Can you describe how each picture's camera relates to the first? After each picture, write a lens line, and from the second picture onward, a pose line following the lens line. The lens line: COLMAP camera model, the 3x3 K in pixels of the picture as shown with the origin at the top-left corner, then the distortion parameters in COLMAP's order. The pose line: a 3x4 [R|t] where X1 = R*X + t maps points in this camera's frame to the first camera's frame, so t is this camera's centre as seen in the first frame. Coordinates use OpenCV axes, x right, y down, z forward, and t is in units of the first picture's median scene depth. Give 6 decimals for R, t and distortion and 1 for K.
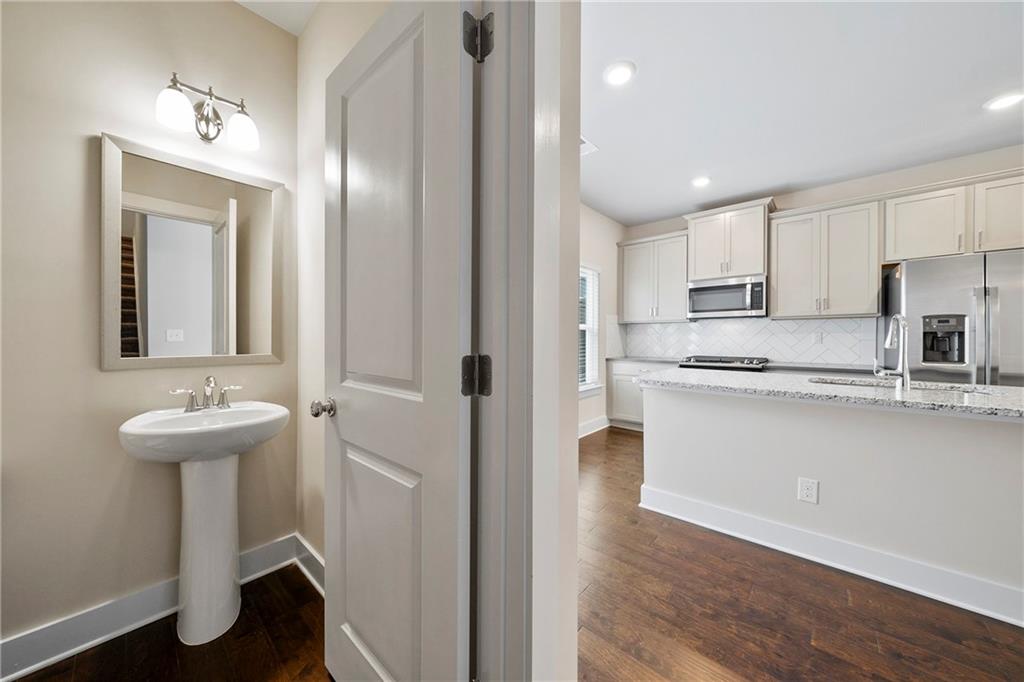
lens RADIAL K [[352.8, 0, 496.5], [0, 352.8, 343.7], [0, 0, 1]] dist [-0.002806, -0.000066]
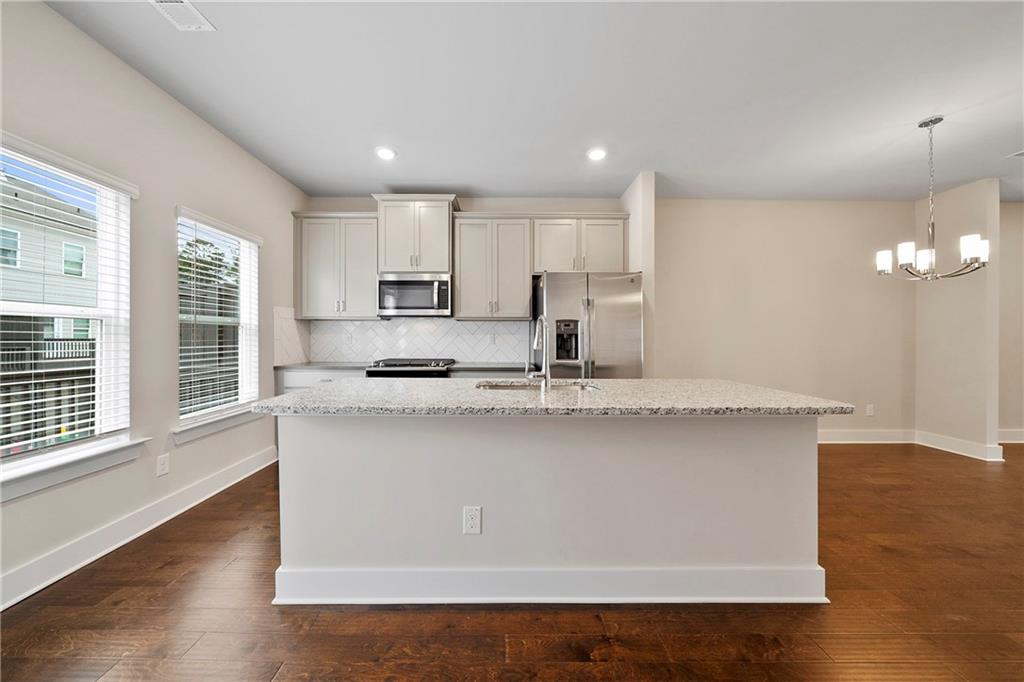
lens RADIAL K [[352.8, 0, 508.8], [0, 352.8, 340.8], [0, 0, 1]] dist [-0.002806, -0.000066]
pose [[0.726456, -0.001319, 0.687212, 0.223620], [0.008283, 0.999942, -0.006836, -0.002594], [-0.687163, 0.010659, 0.726425, 0.196031]]
